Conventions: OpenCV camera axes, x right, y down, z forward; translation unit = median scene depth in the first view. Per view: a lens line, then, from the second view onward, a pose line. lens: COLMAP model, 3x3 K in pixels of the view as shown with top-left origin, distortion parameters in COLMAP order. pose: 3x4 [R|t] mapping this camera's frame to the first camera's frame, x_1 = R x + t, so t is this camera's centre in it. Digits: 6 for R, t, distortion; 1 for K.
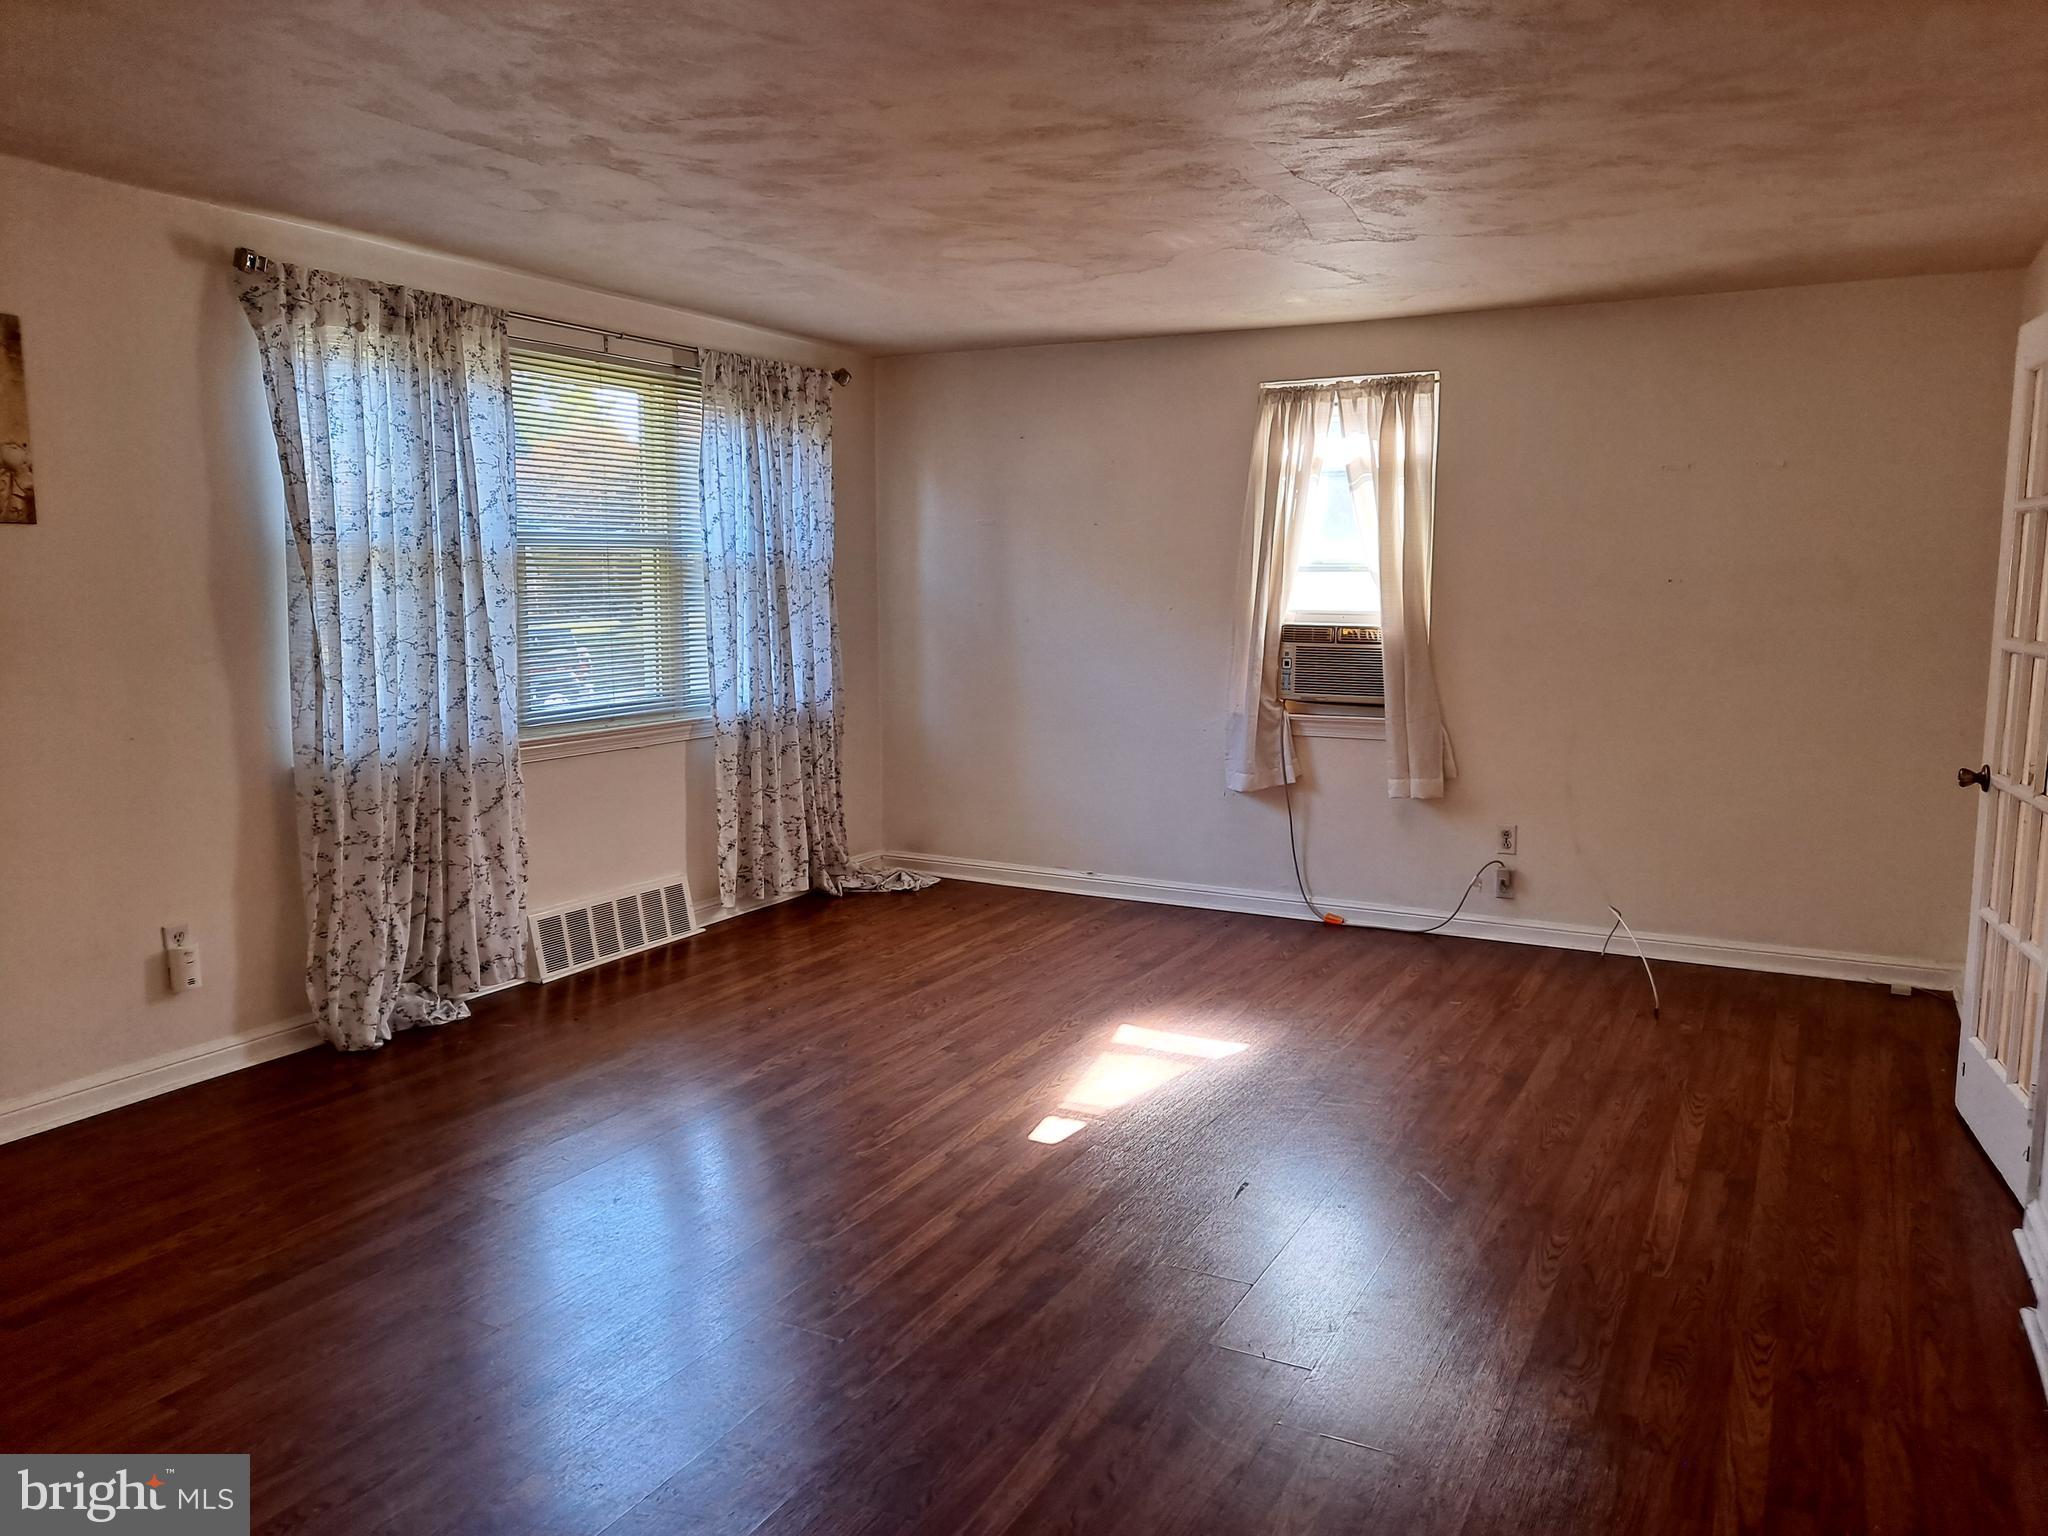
lens RADIAL K [[1534.1, 0, 1036.9], [0, 1534.1, 798.8], [0, 0, 1]] dist [0.059951, -0.052626]
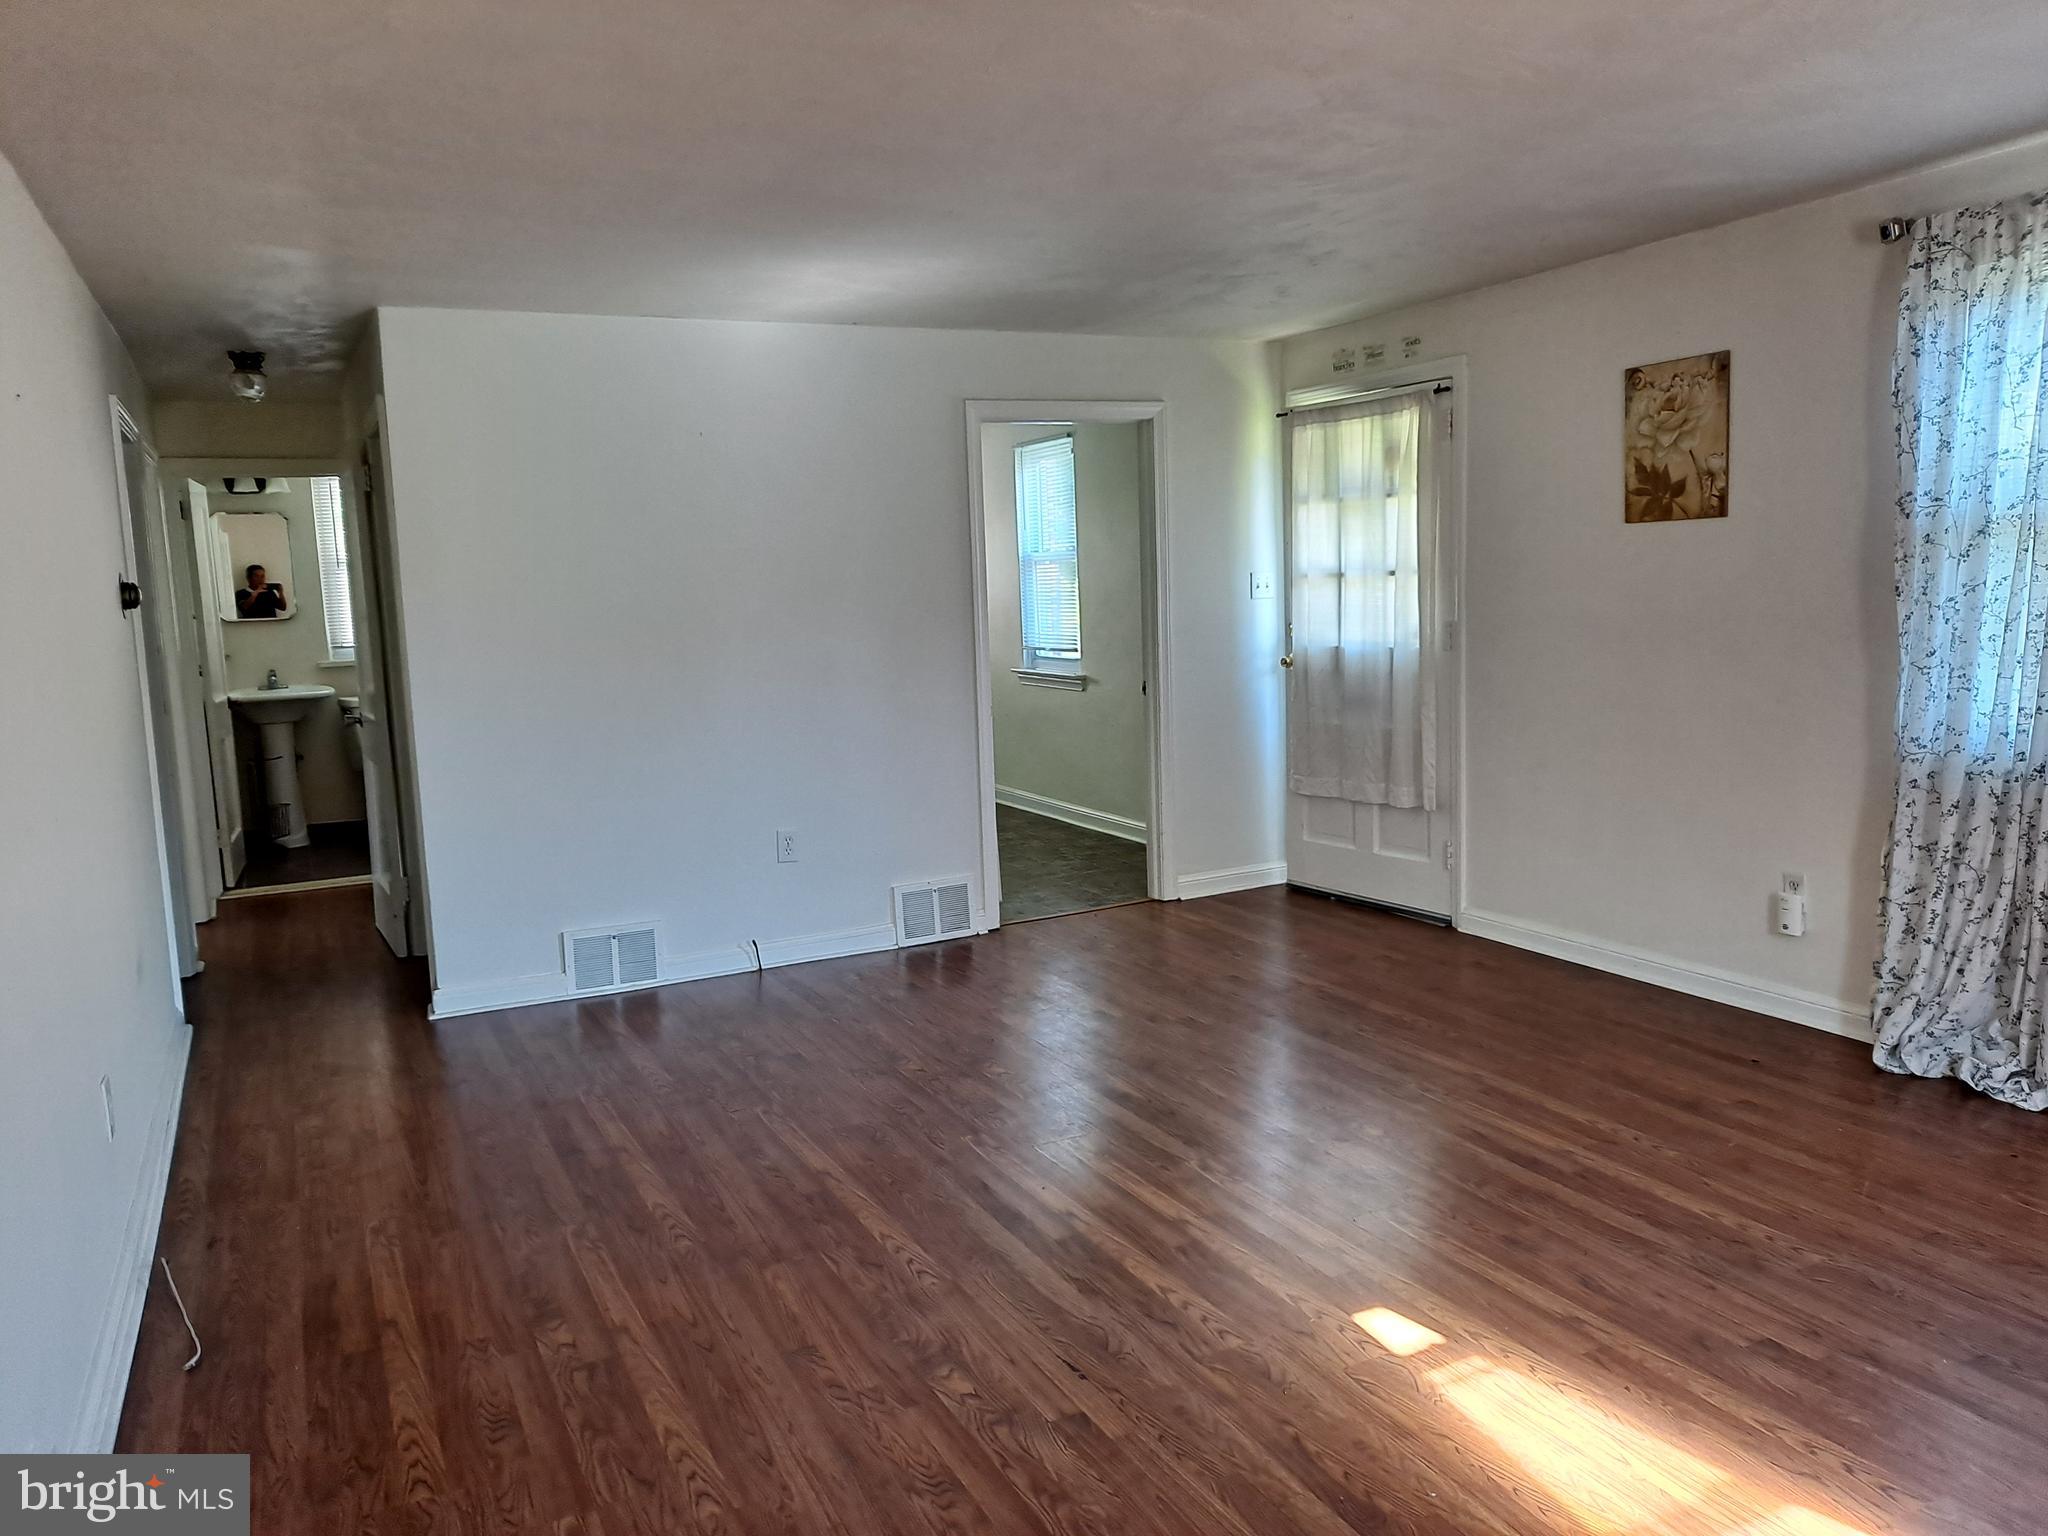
lens RADIAL K [[1534.1, 0, 1036.9], [0, 1534.1, 798.8], [0, 0, 1]] dist [0.059951, -0.052626]
pose [[-0.595508, 0.138944, -0.791243, 0.610418], [-0.078374, 0.970183, 0.229352, -0.175292], [0.799517, 0.198594, -0.566862, 1.152207]]
